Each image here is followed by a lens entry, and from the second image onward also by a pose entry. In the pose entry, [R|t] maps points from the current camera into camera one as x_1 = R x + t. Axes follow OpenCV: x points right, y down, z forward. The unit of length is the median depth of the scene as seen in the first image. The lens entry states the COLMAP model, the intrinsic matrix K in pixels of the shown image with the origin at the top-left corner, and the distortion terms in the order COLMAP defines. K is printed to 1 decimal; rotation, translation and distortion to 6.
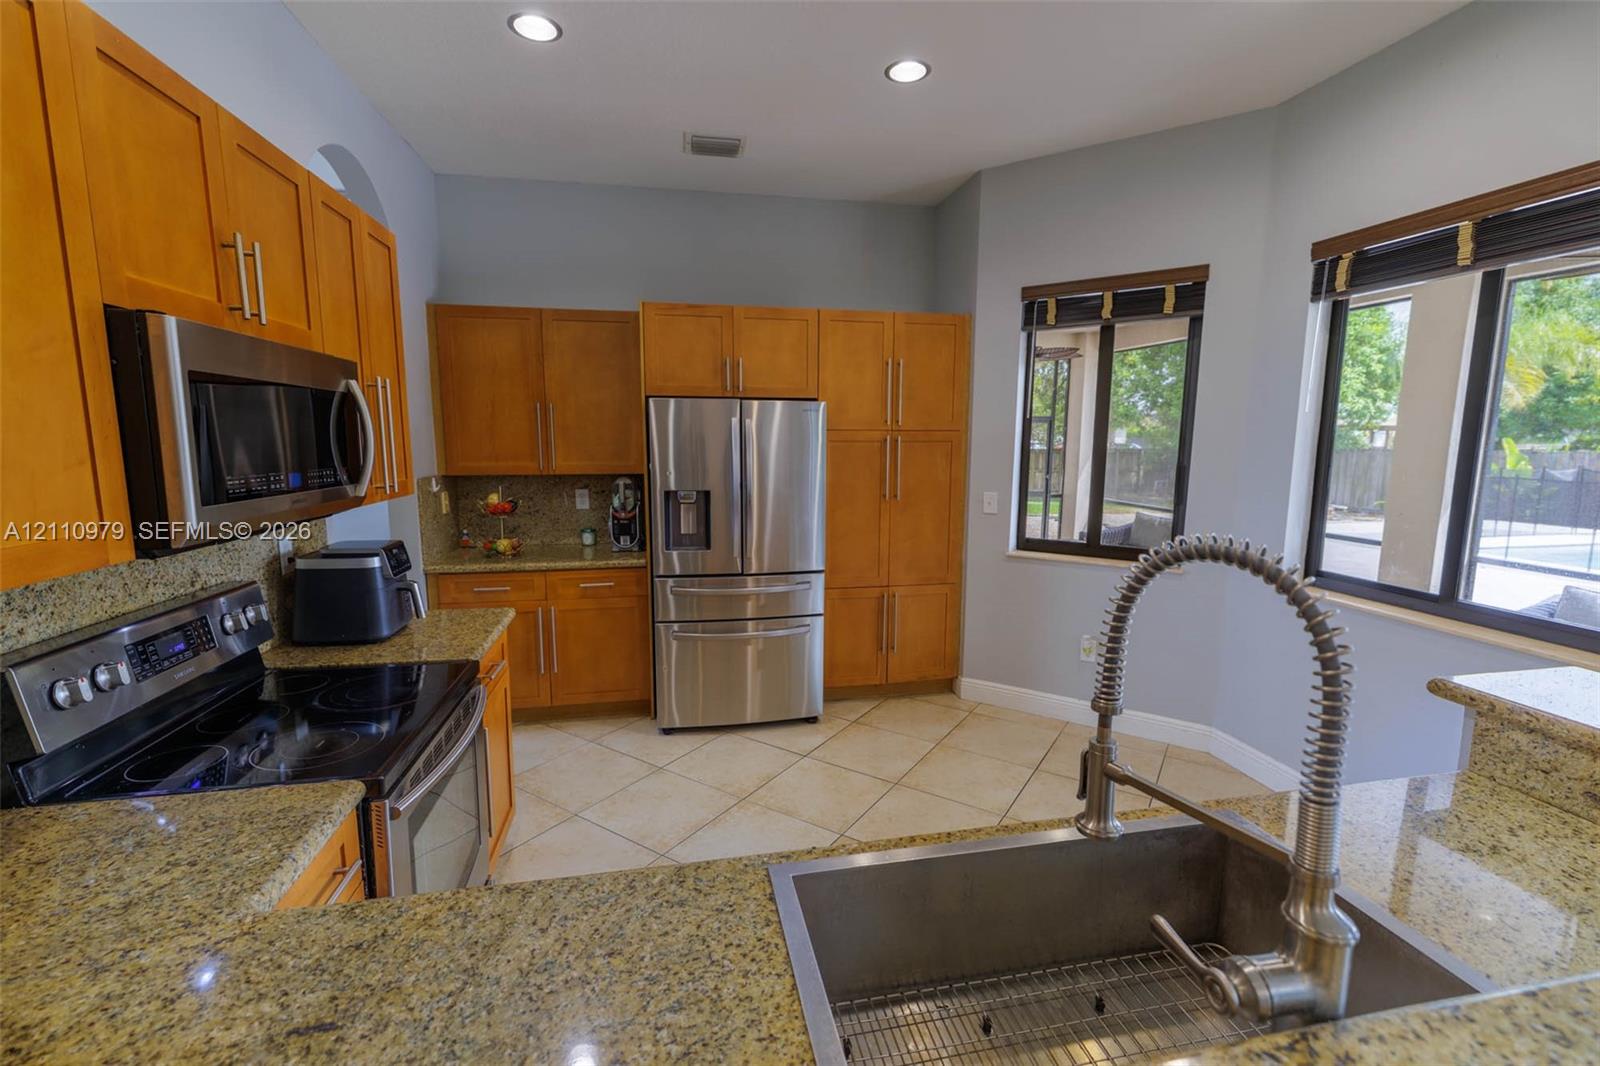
lens RADIAL K [[688.3, 0, 798.2], [0, 688.3, 539.0], [0, 0, 1]] dist [0.000921, 0.001133]
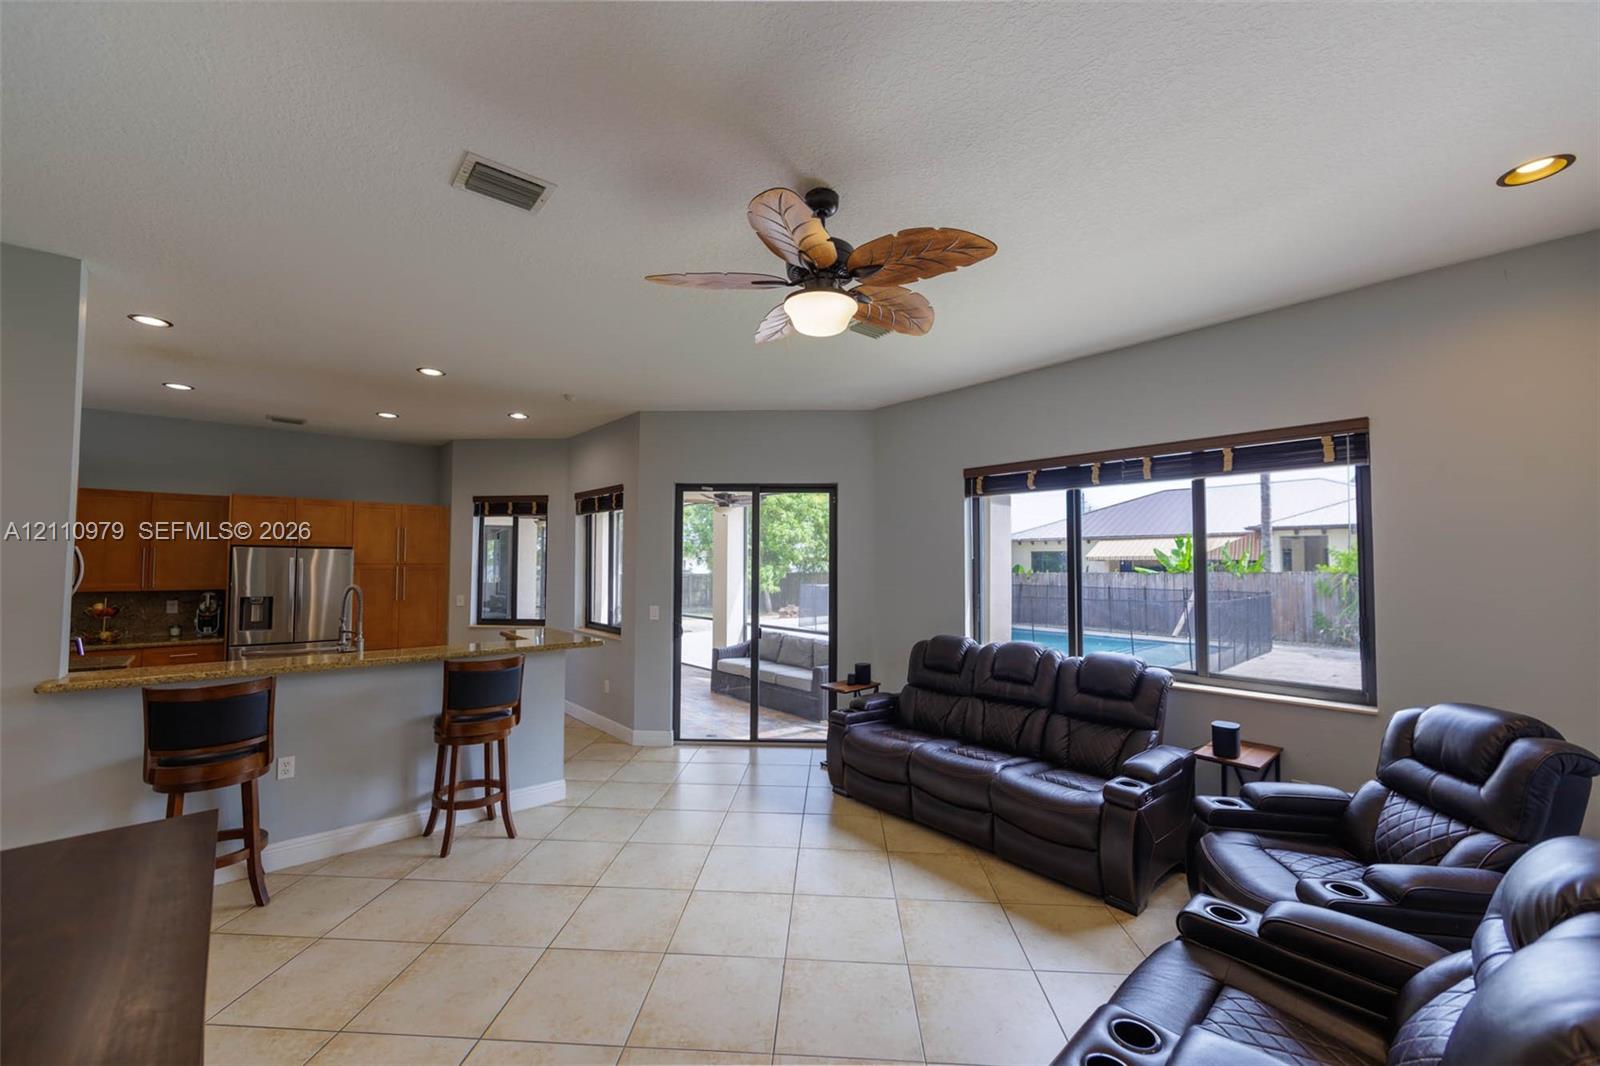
lens RADIAL K [[639.2, 0, 802.2], [0, 639.2, 540.6], [0, 0, 1]] dist [0.009907, 0.000157]
pose [[0.870129, 0.018535, 0.492476, 0.232012], [0.068887, 0.984908, -0.158780, 0.139931], [-0.487986, 0.172084, 0.855720, -1.094422]]
